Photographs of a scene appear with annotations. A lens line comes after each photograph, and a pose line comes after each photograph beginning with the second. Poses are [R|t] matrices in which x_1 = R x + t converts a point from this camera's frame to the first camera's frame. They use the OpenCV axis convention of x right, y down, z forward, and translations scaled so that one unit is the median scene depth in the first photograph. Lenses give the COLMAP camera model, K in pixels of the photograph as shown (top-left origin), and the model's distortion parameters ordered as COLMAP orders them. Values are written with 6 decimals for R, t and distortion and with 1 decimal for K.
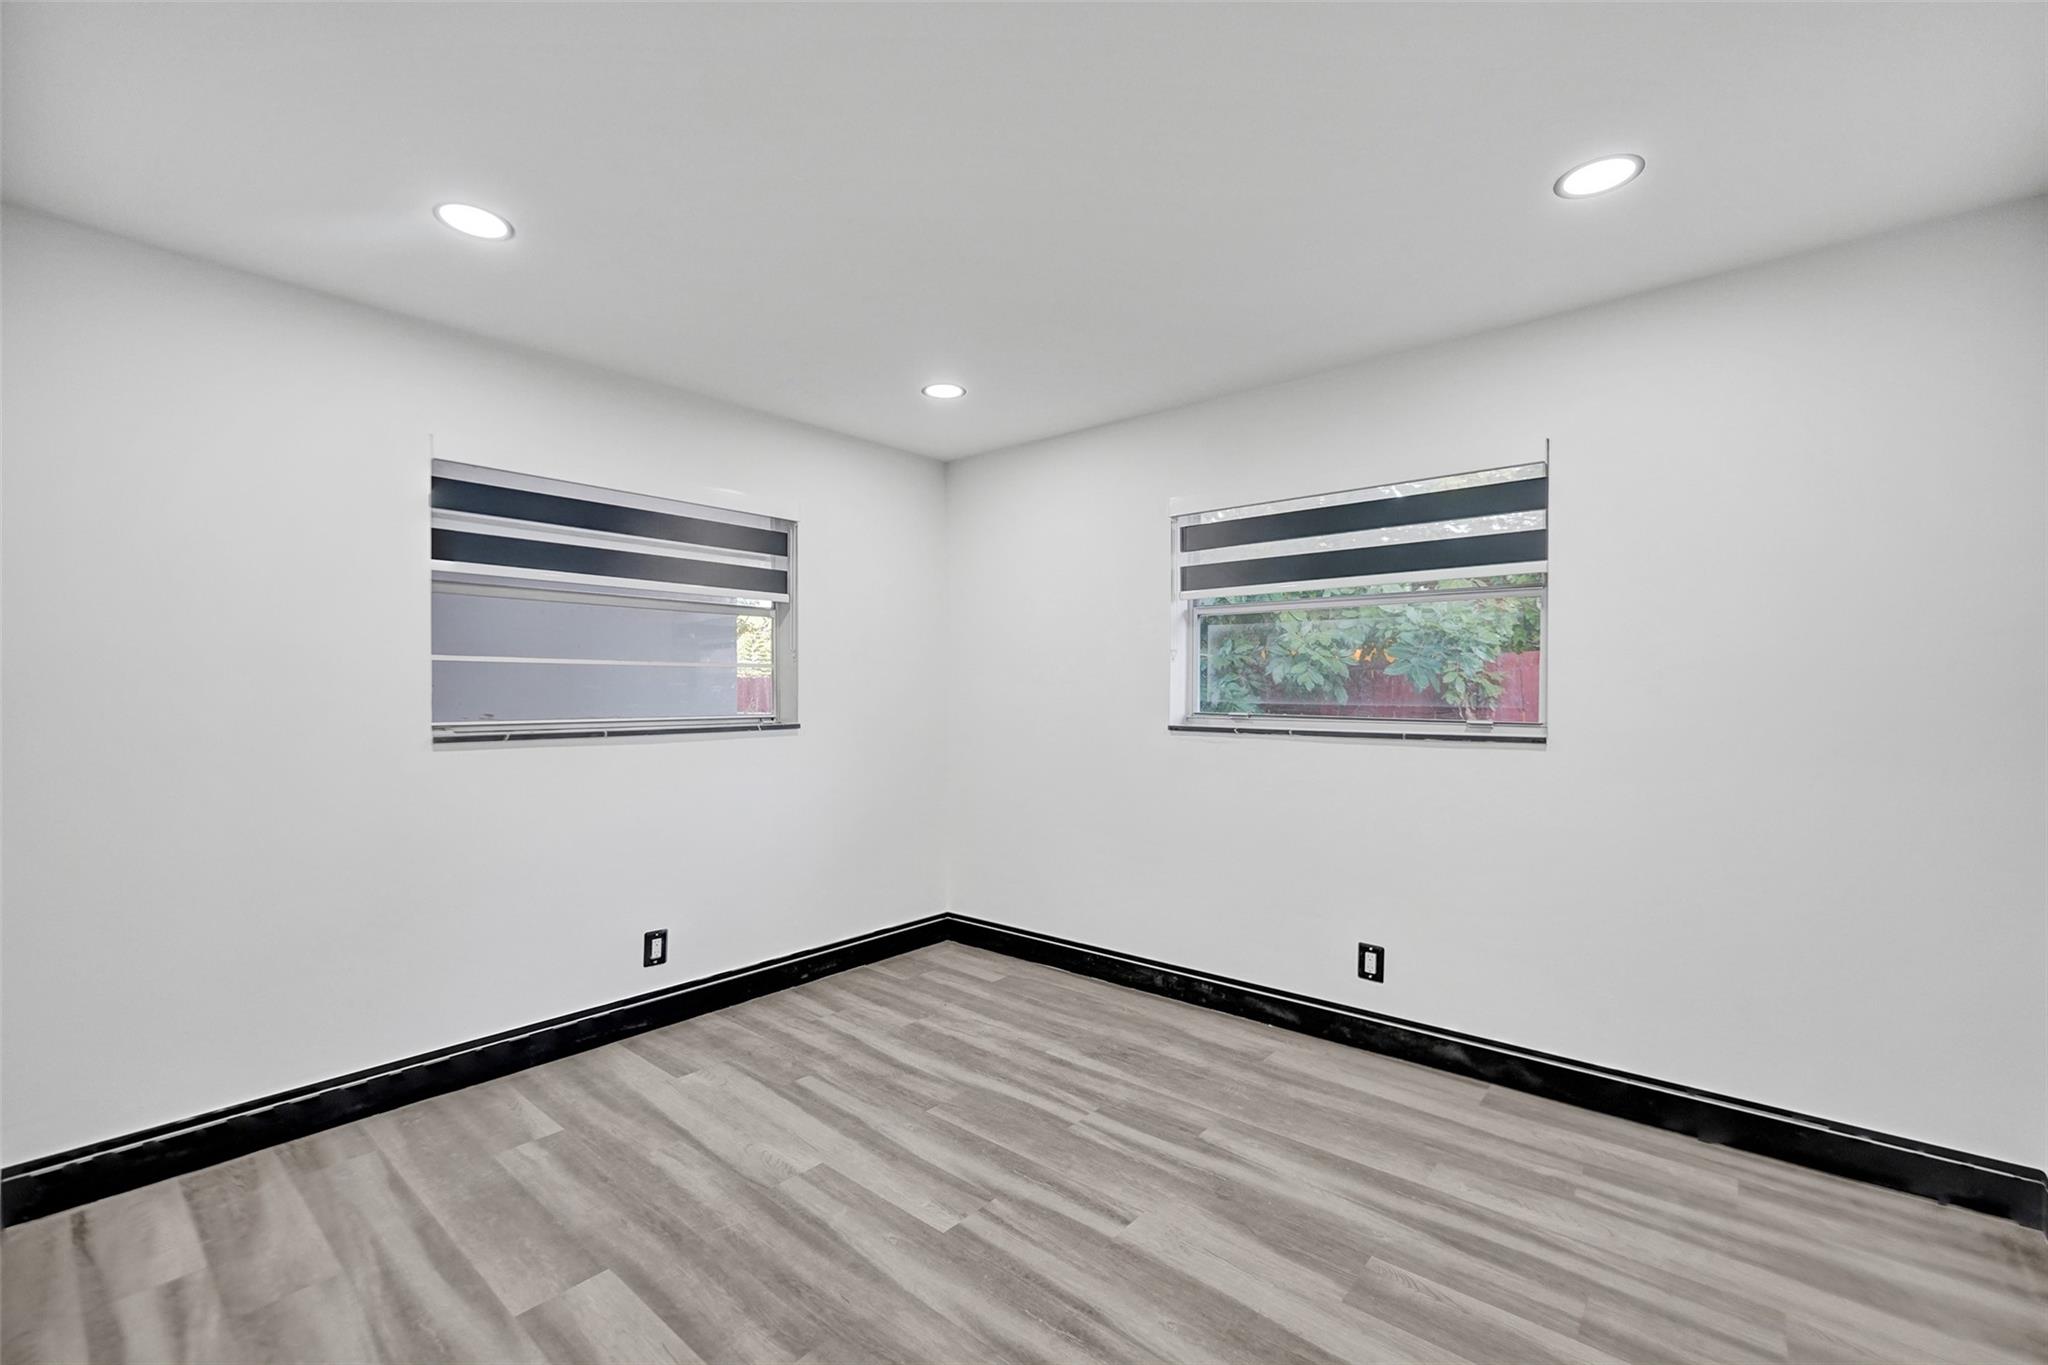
lens RADIAL K [[873.1, 0, 1024.0], [0, 873.1, 682.5], [0, 0, 1]] dist [0.000516, -0.000134]
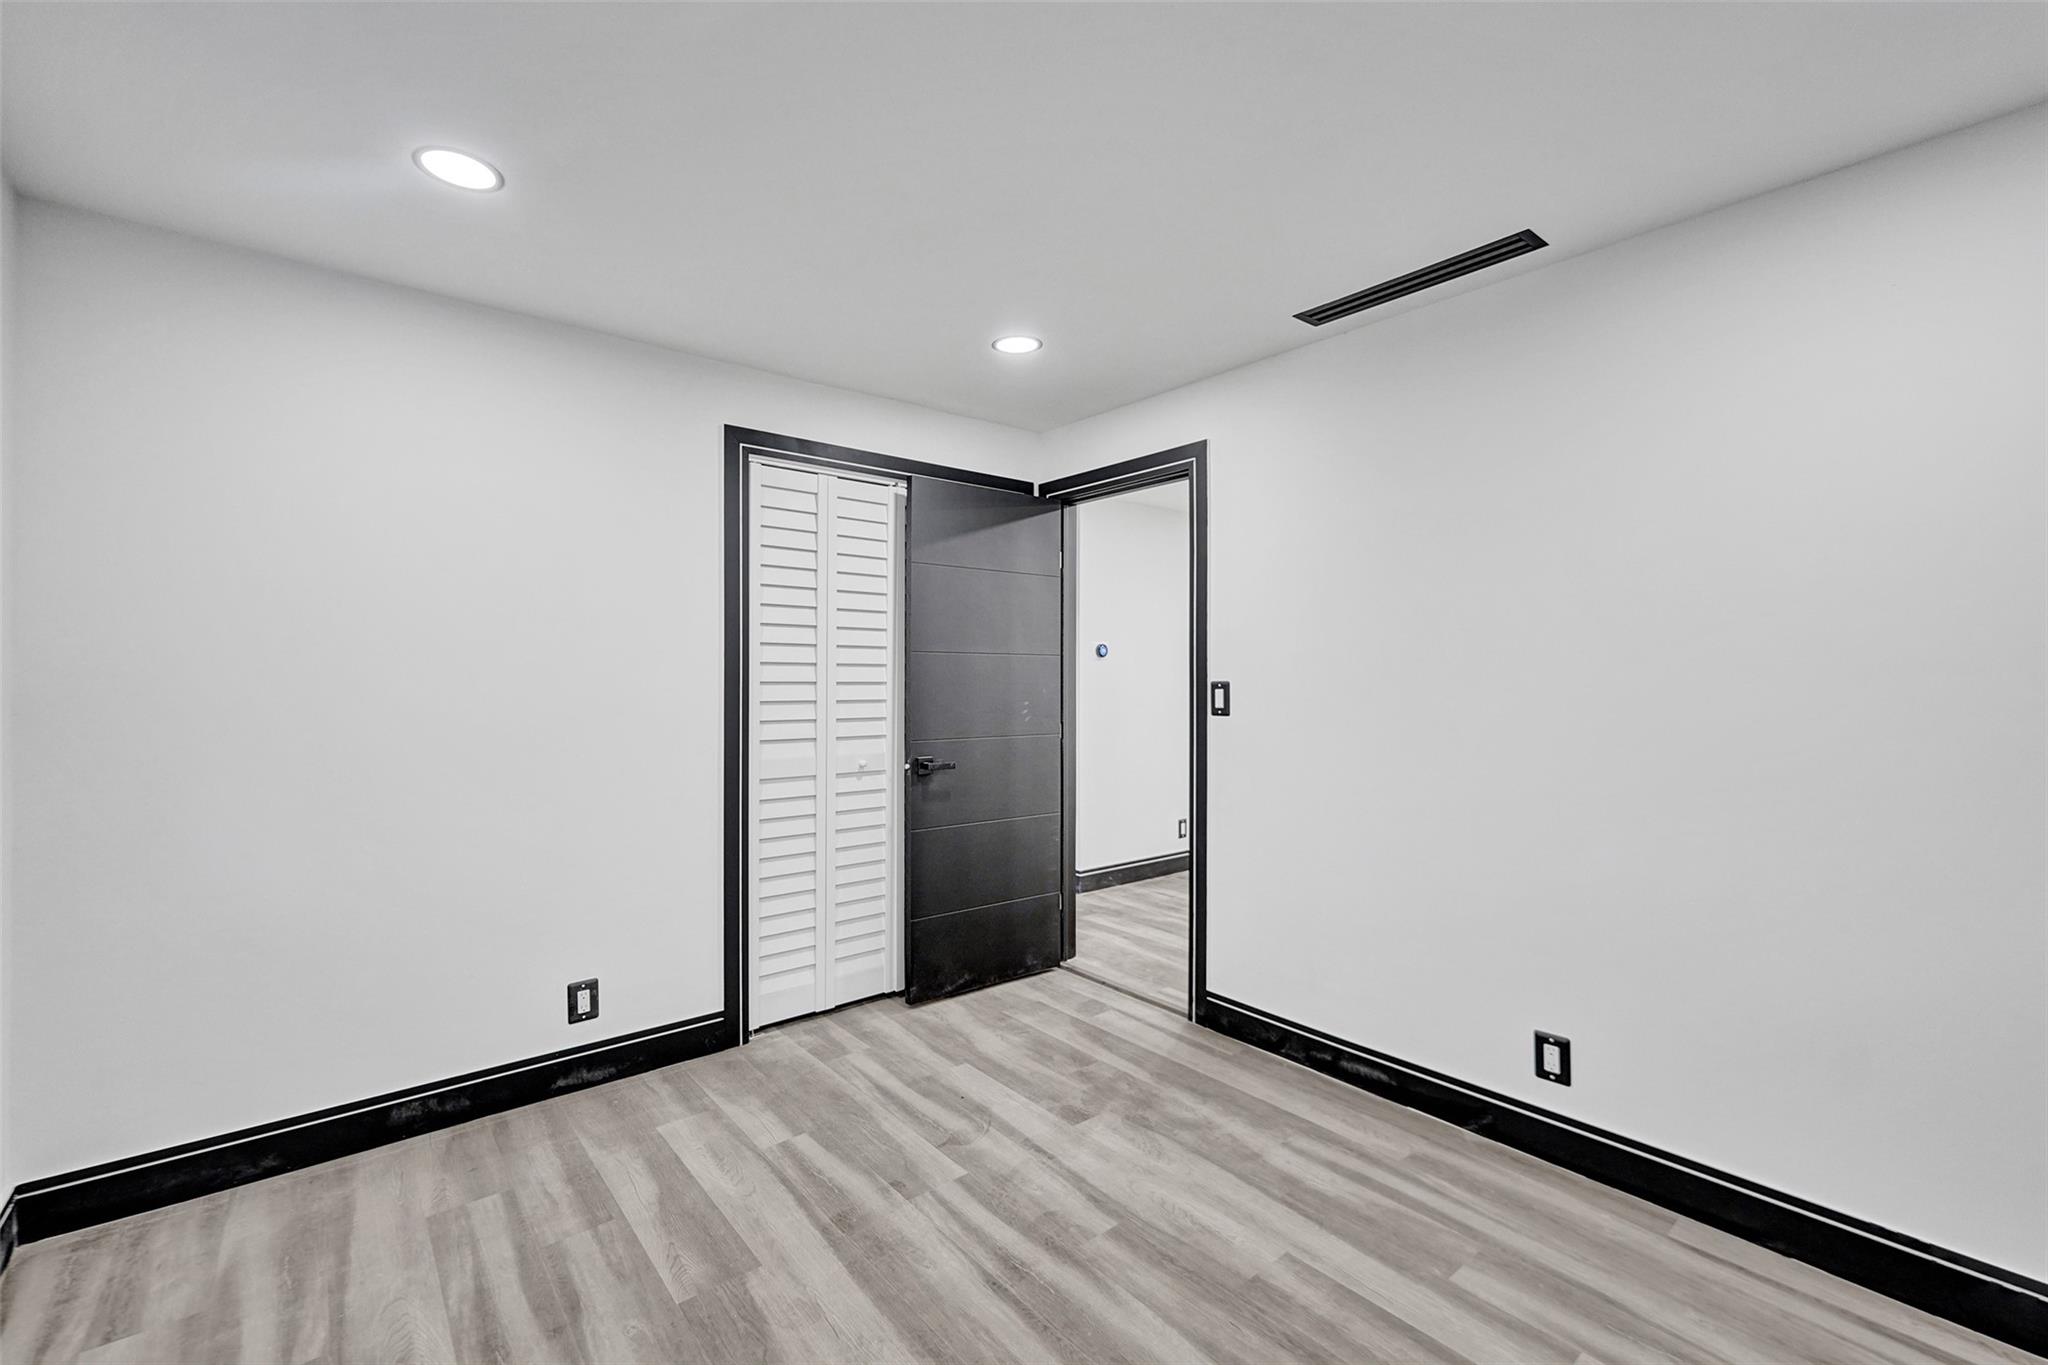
lens RADIAL K [[873.1, 0, 1024.0], [0, 873.1, 682.5], [0, 0, 1]] dist [0.000516, -0.000134]
pose [[-0.984527, 0.000677, 0.175230, -0.120273], [-0.000722, 0.999968, -0.007919, -0.002957], [-0.175230, -0.007923, -0.984496, 1.677152]]
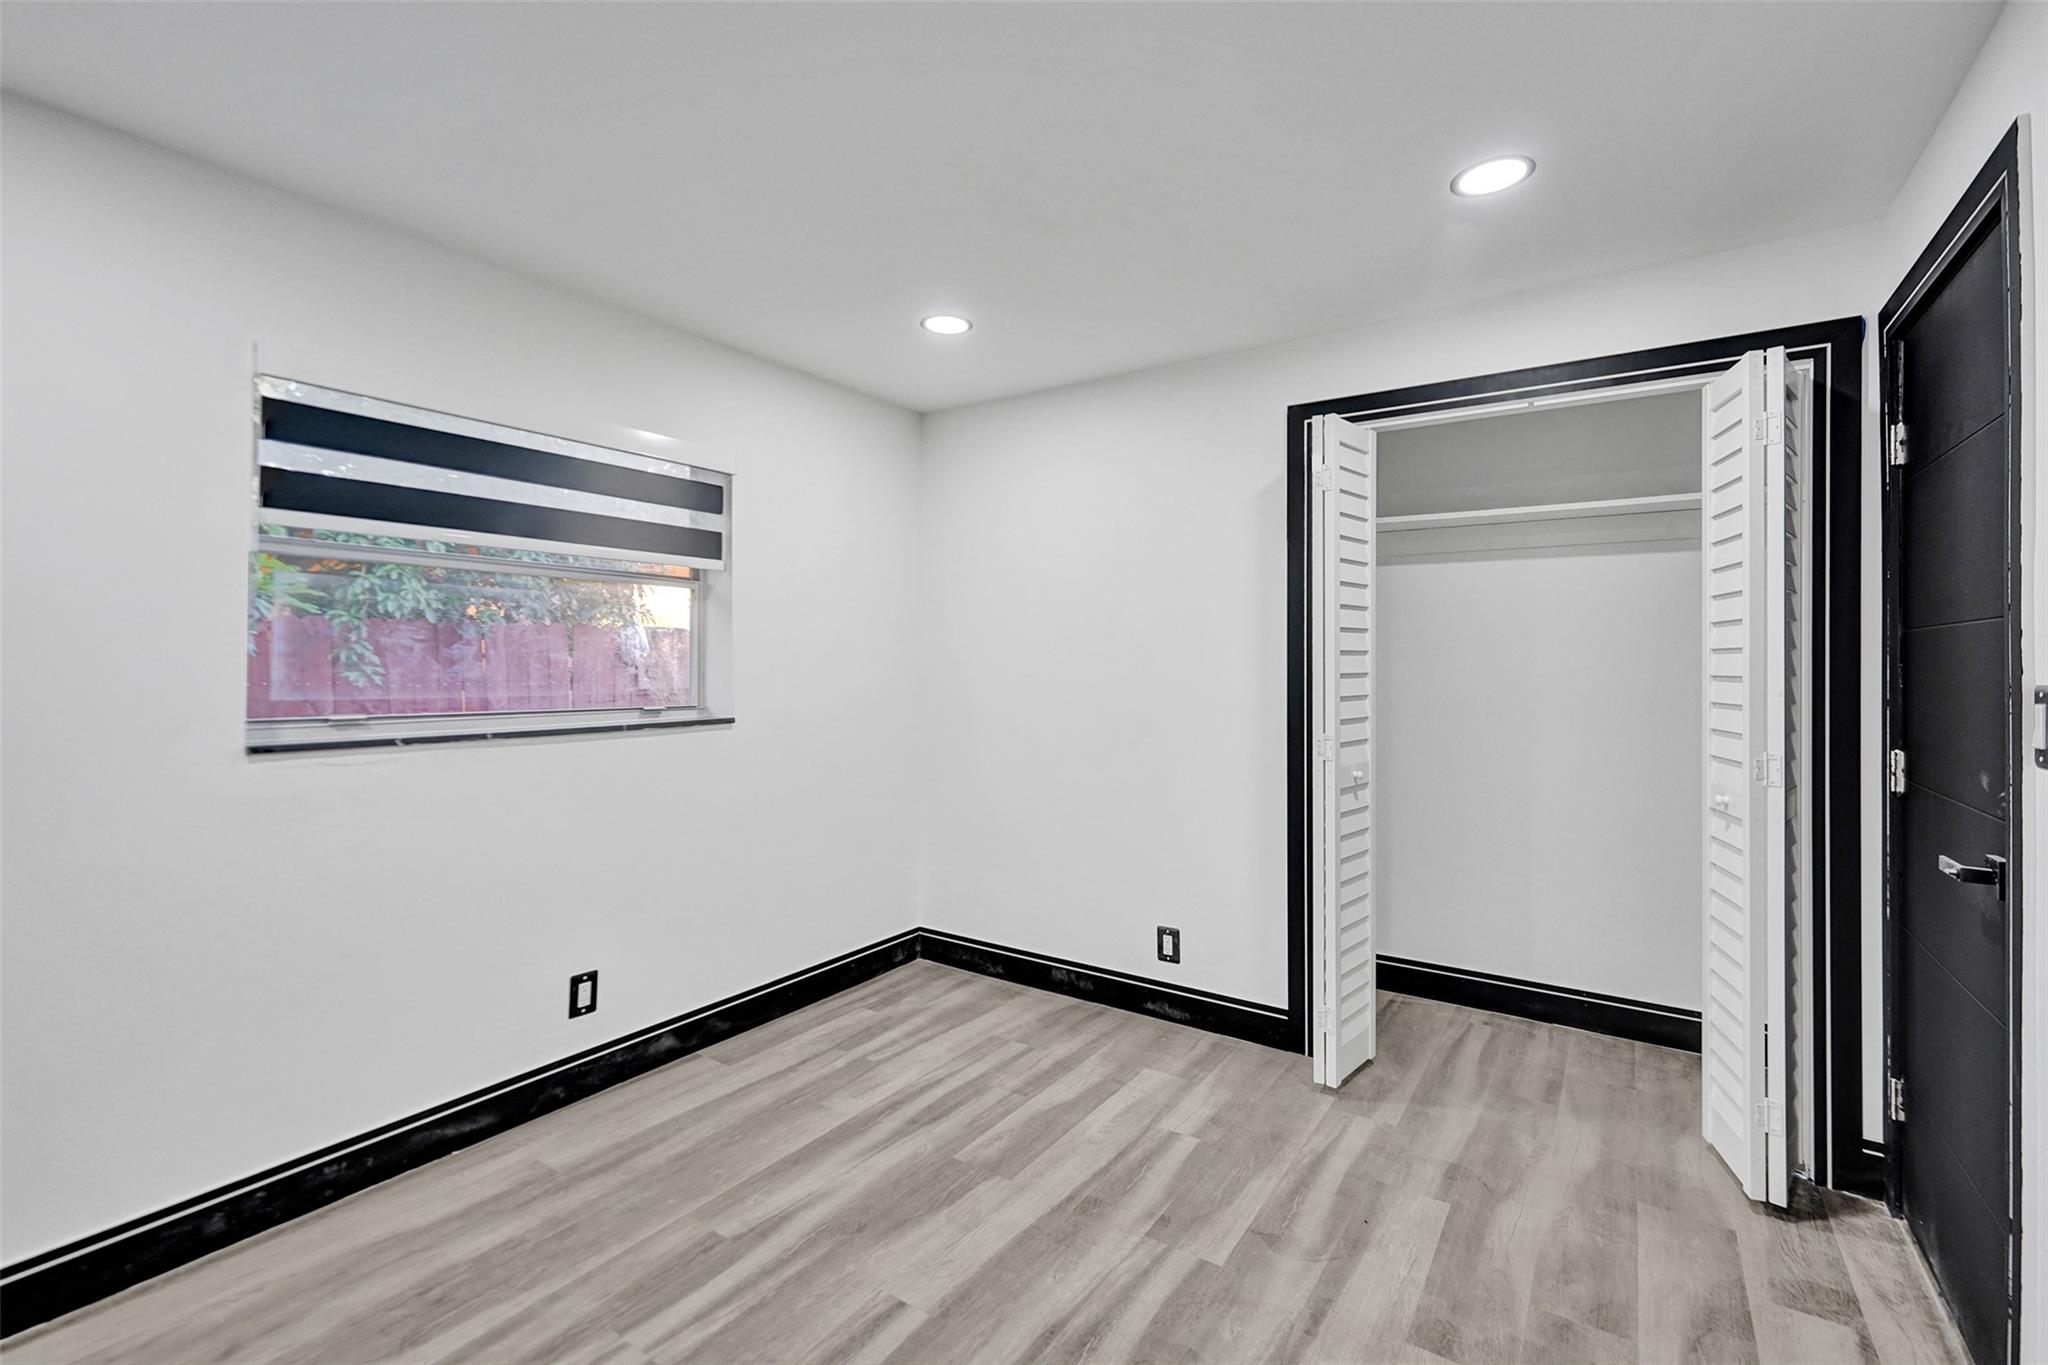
lens RADIAL K [[873.1, 0, 1024.0], [0, 873.1, 682.5], [0, 0, 1]] dist [0.000516, -0.000134]
pose [[-0.116224, -0.025981, 0.992883, -0.728706], [-0.022927, 0.999462, 0.023469, -0.034180], [-0.992958, -0.020036, -0.116757, 0.951879]]
